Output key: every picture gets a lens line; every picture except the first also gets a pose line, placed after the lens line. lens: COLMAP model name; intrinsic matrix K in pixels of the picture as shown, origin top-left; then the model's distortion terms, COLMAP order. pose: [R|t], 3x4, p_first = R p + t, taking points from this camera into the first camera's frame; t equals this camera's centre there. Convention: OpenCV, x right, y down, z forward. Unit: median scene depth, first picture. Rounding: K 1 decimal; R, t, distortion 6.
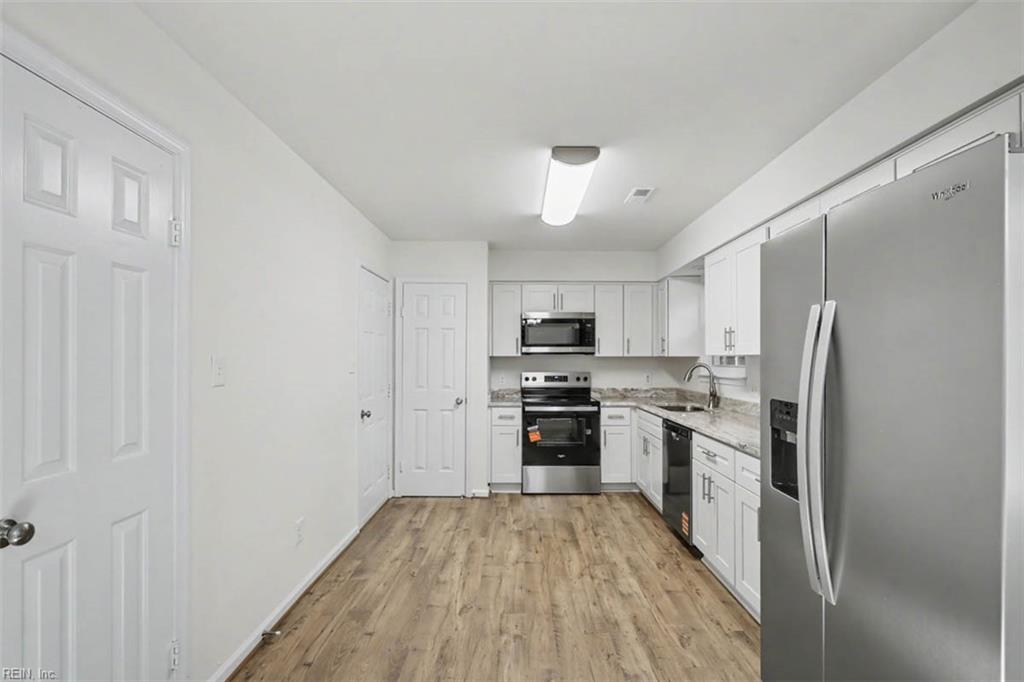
lens RADIAL K [[471.6, 0, 512.0], [0, 471.6, 341.0], [0, 0, 1]] dist [0.000281, -0.000049]
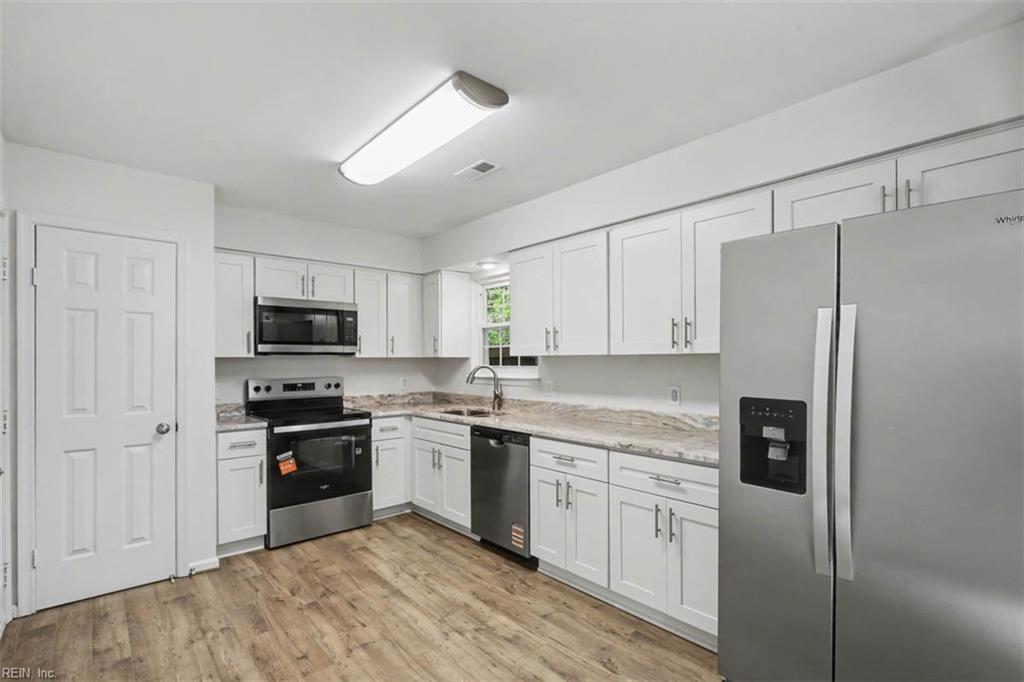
lens RADIAL K [[485.0, 0, 512.8], [0, 485.0, 352.9], [0, 0, 1]] dist [0.000199, 0.000132]
pose [[0.744259, 0.005738, 0.667867, -0.199851], [-0.019887, 0.999710, 0.013572, 0.008498], [-0.667595, -0.023383, 0.744157, 0.213274]]
